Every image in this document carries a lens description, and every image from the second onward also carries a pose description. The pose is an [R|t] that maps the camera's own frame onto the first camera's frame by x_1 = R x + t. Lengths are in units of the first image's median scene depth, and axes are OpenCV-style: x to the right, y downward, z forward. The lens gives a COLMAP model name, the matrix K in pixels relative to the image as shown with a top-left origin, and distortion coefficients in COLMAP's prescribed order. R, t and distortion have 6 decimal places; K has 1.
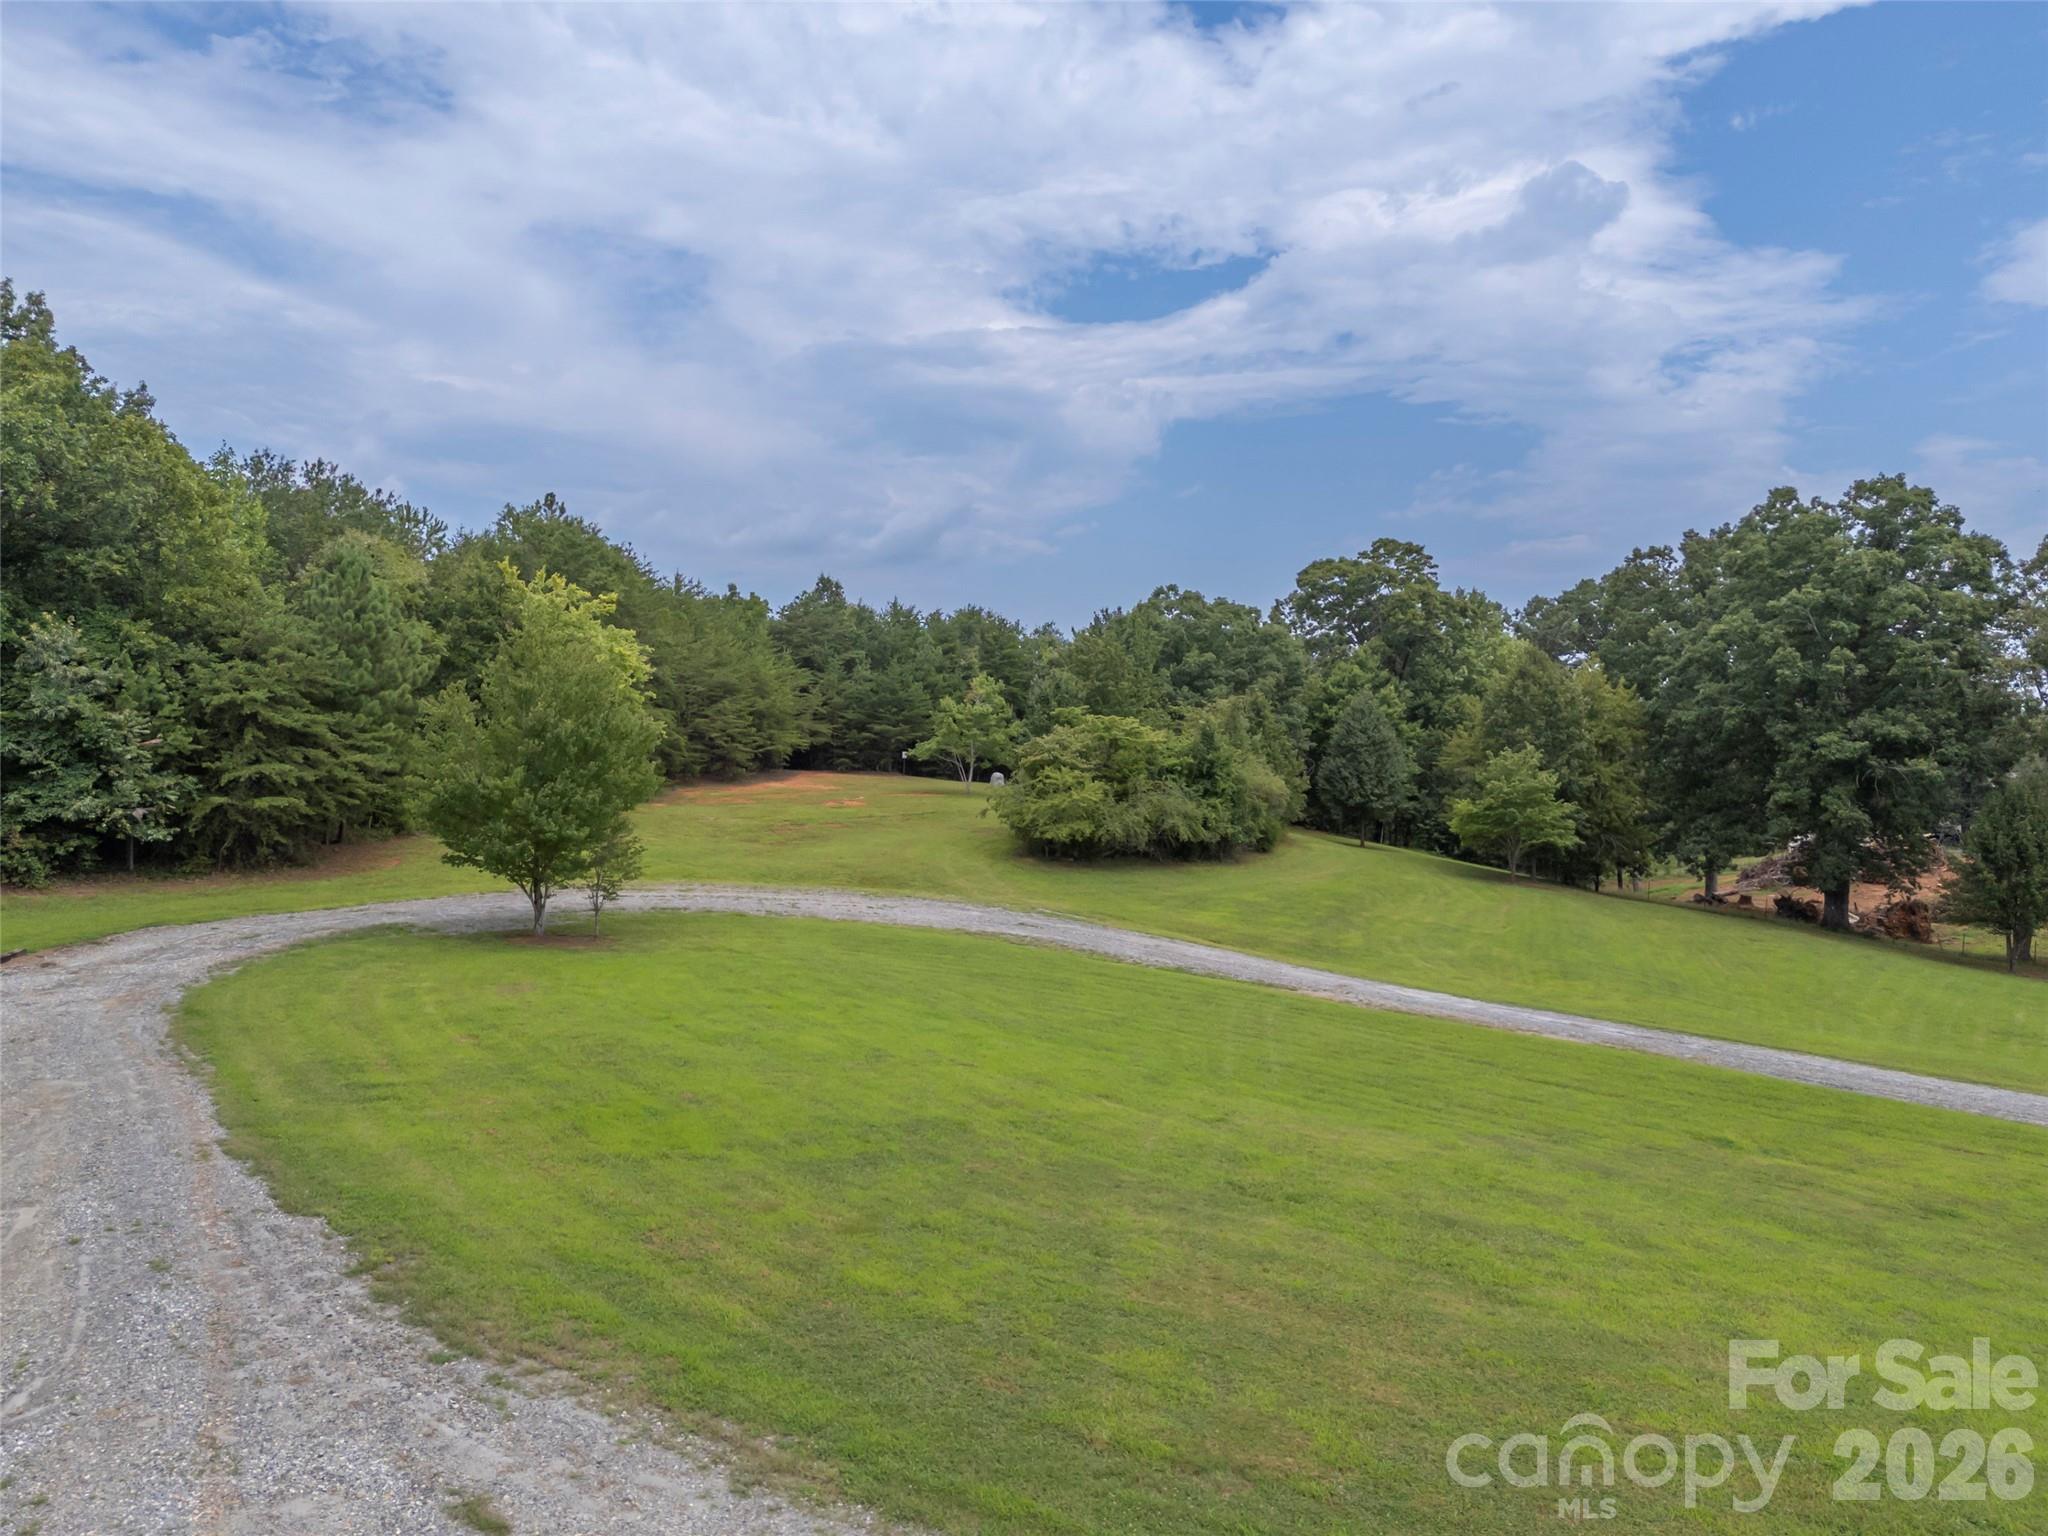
lens RADIAL K [[1509.8, 0, 1014.1], [0, 1509.8, 772.5], [0, 0, 1]] dist [0.098036, -0.084498]
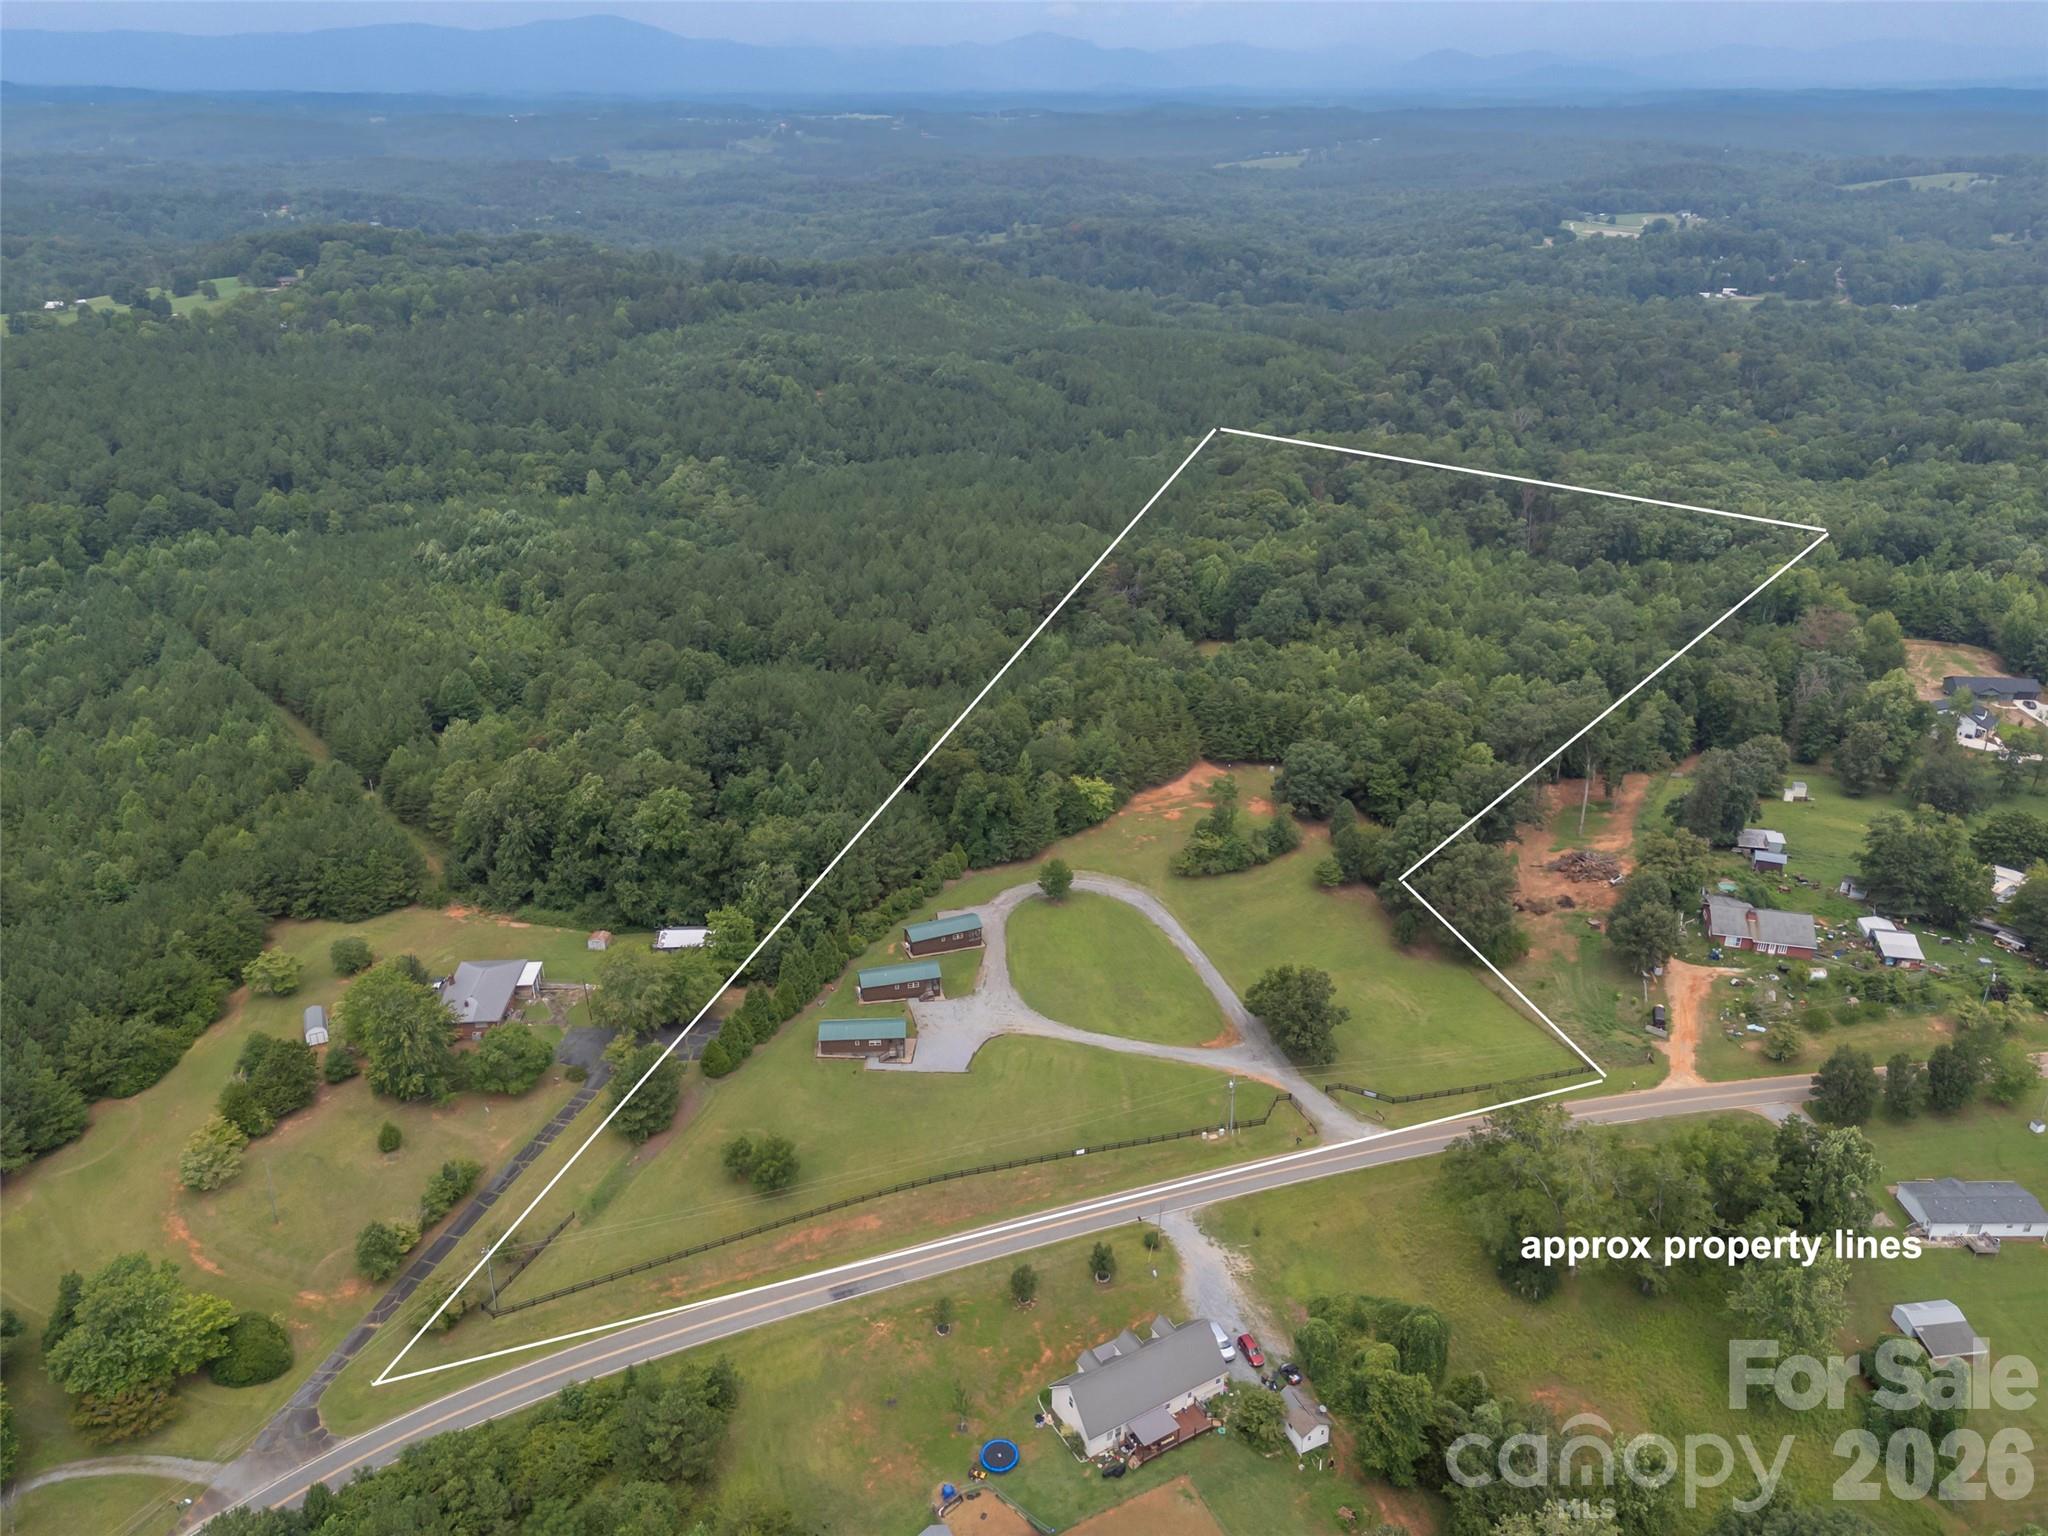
lens RADIAL K [[1509.8, 0, 1014.1], [0, 1509.8, 772.5], [0, 0, 1]] dist [0.098036, -0.084498]
pose [[0.858464, 0.219129, -0.463704, 0.904778], [-0.025577, 0.921296, 0.388020, -1.088867], [0.512235, -0.321241, 0.796505, -1.522248]]
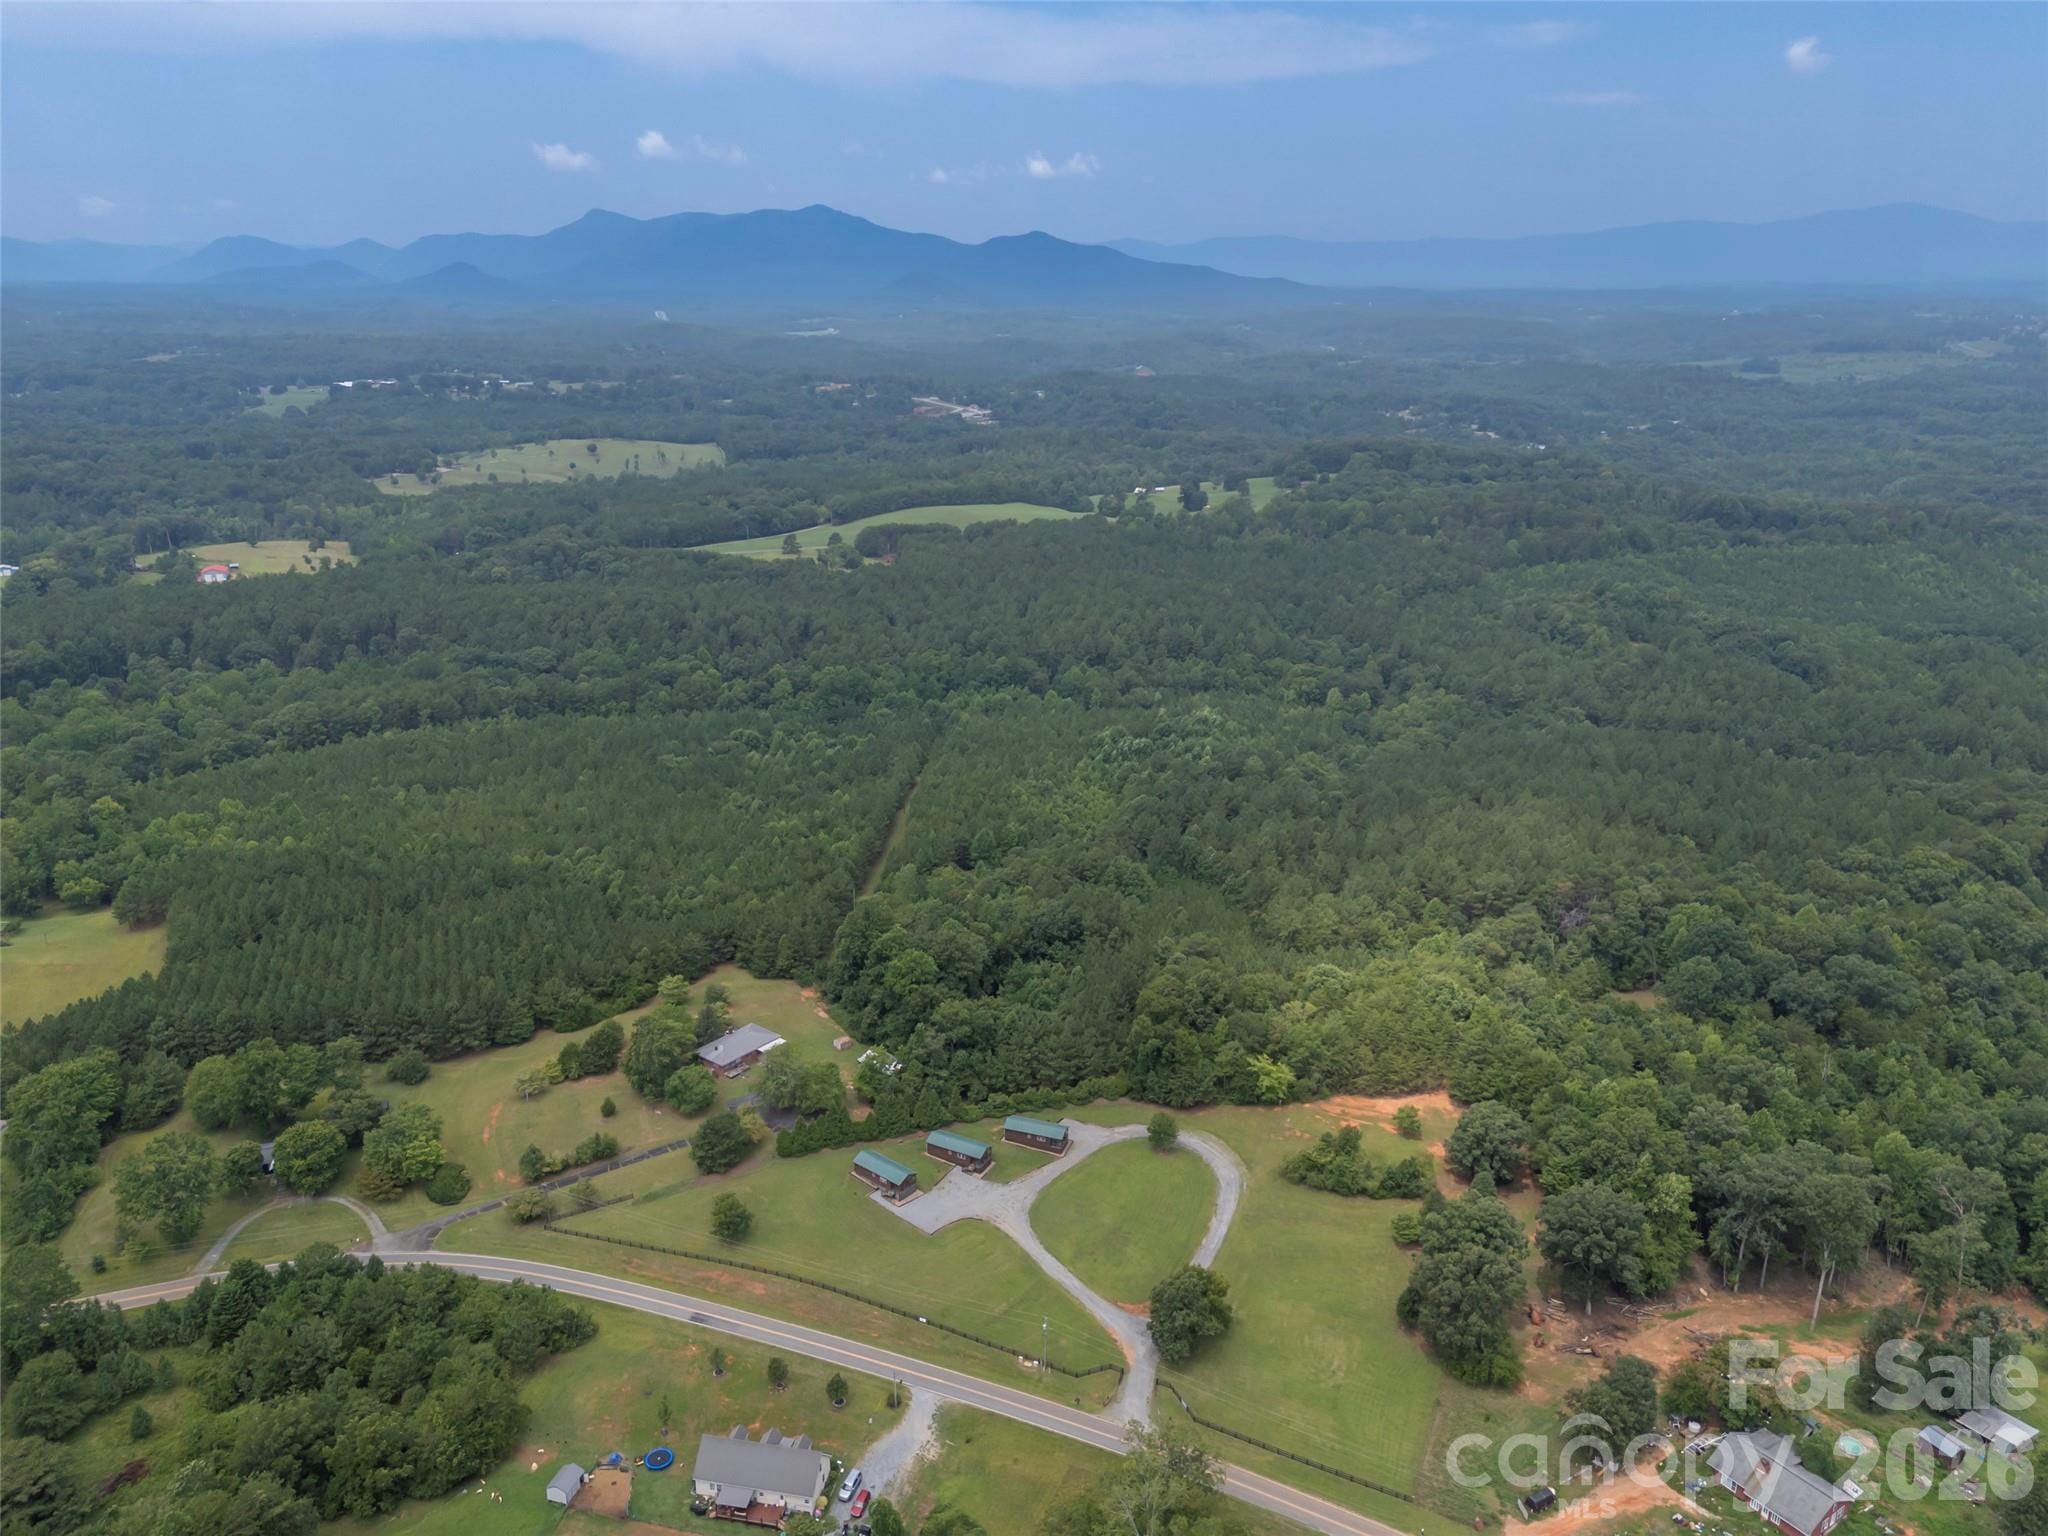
lens RADIAL K [[1509.8, 0, 1014.1], [0, 1509.8, 772.5], [0, 0, 1]] dist [0.098036, -0.084498]
pose [[0.281316, 0.313489, -0.906965, 2.112458], [-0.038174, 0.948042, 0.315846, -1.479378], [0.958856, -0.054230, 0.278667, -0.619141]]
